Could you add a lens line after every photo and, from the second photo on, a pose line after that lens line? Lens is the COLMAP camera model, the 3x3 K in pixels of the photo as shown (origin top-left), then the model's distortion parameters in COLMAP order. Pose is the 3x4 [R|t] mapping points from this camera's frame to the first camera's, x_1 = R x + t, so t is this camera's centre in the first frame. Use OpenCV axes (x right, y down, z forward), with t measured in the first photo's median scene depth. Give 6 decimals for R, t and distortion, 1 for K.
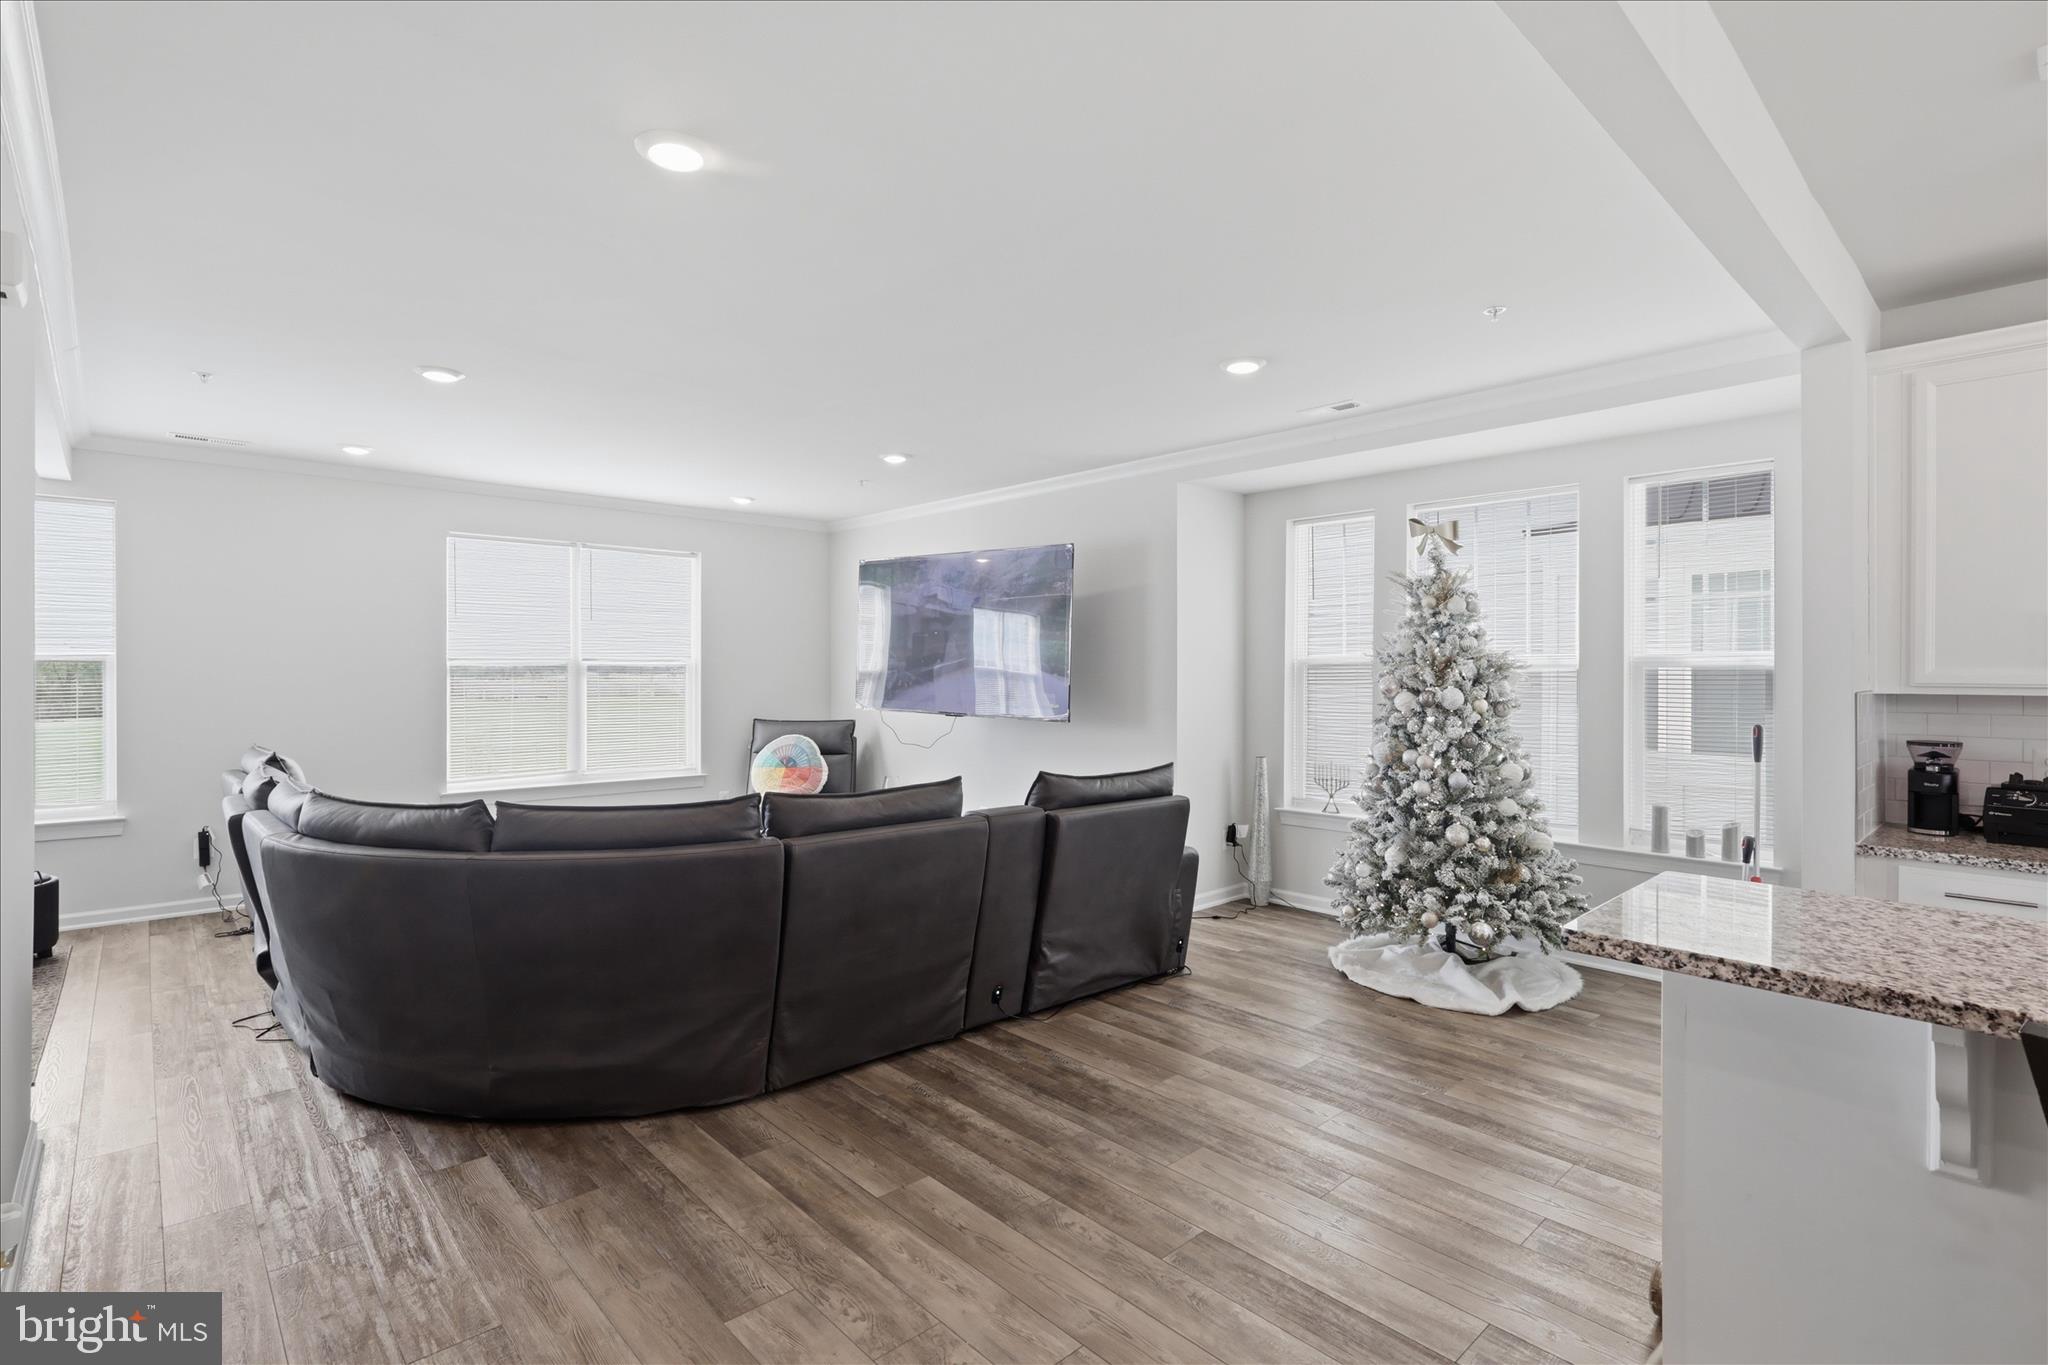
lens RADIAL K [[958.3, 0, 1014.1], [0, 958.3, 674.5], [0, 0, 1]] dist [0.001298, -0.001025]
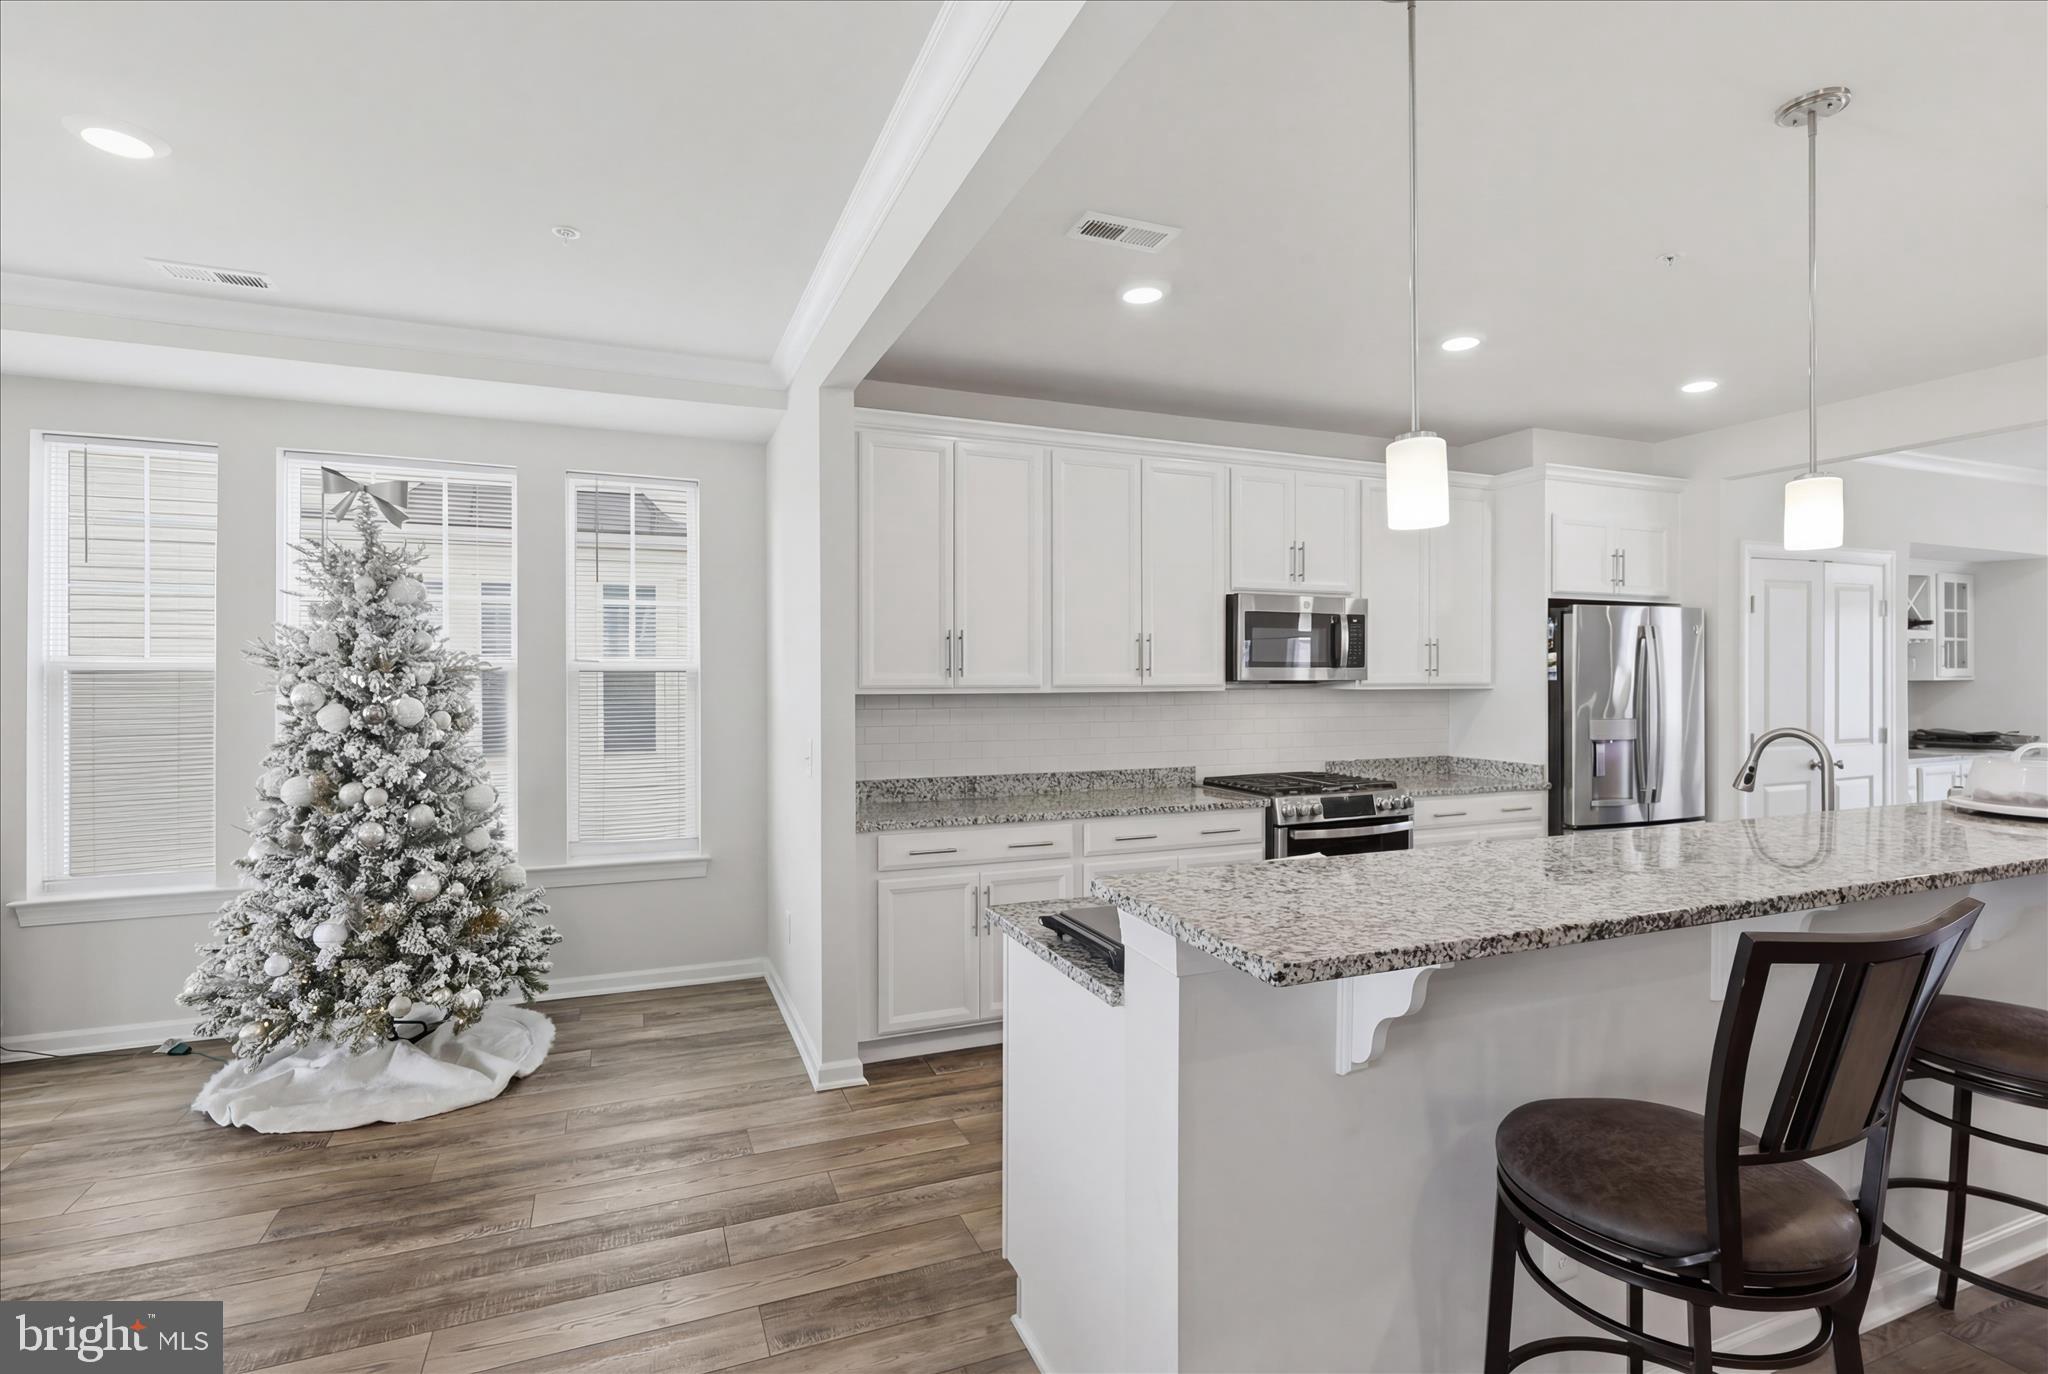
lens RADIAL K [[958.3, 0, 1016.8], [0, 958.3, 680.0], [0, 0, 1]] dist [0.001298, -0.001025]
pose [[0.346246, -0.000305, 0.938144, -0.100123], [0.002500, 0.999997, -0.000597, 0.001446], [-0.938140, 0.002552, 0.346246, 0.273054]]
